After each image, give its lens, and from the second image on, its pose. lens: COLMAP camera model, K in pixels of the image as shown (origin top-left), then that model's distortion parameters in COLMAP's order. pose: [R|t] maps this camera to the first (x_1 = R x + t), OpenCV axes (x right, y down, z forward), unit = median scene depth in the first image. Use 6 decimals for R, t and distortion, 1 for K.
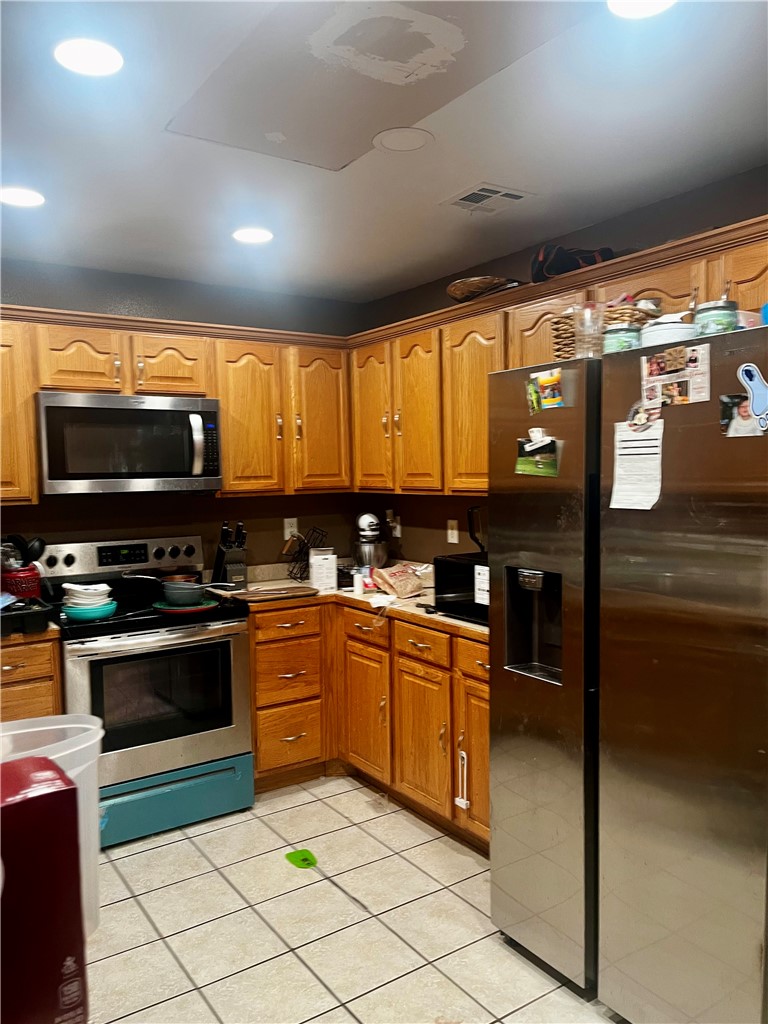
lens RADIAL K [[777.1, 0, 384.2], [0, 777.1, 513.8], [0, 0, 1]] dist [0.034647, -0.017759]
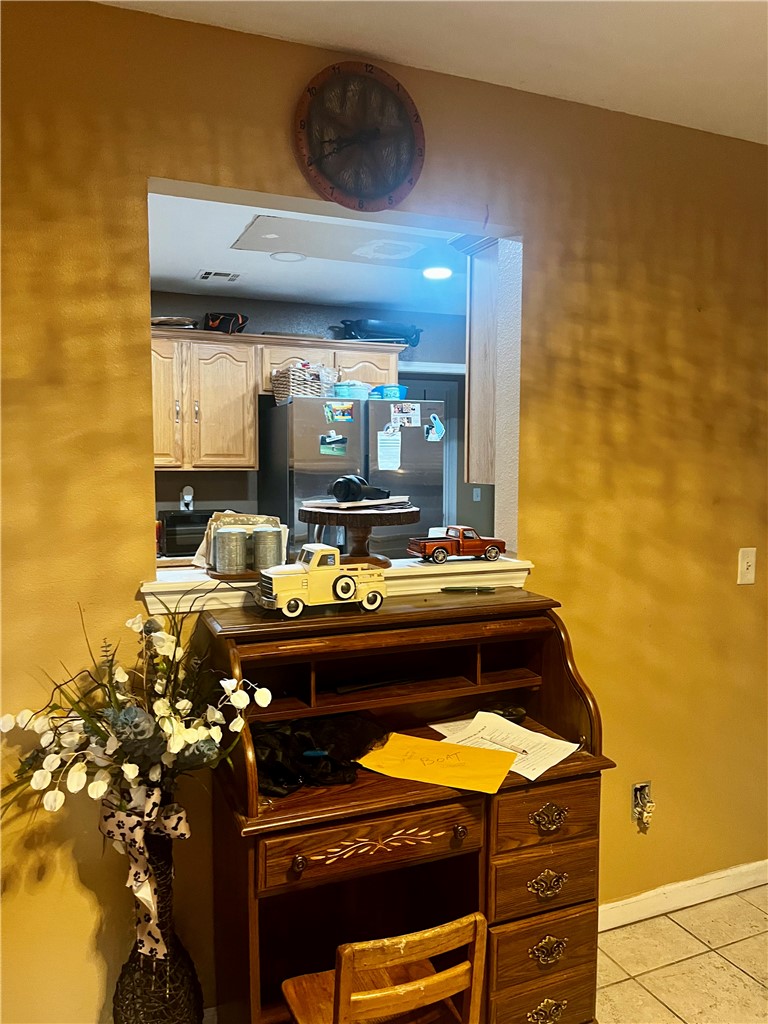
lens RADIAL K [[777.1, 0, 383.0], [0, 777.1, 513.2], [0, 0, 1]] dist [0.034647, -0.017759]
pose [[0.191052, -0.037572, 0.980861, -1.892598], [0.055682, 0.998073, 0.027386, 0.055814], [-0.979999, 0.049384, 0.192776, 0.575270]]
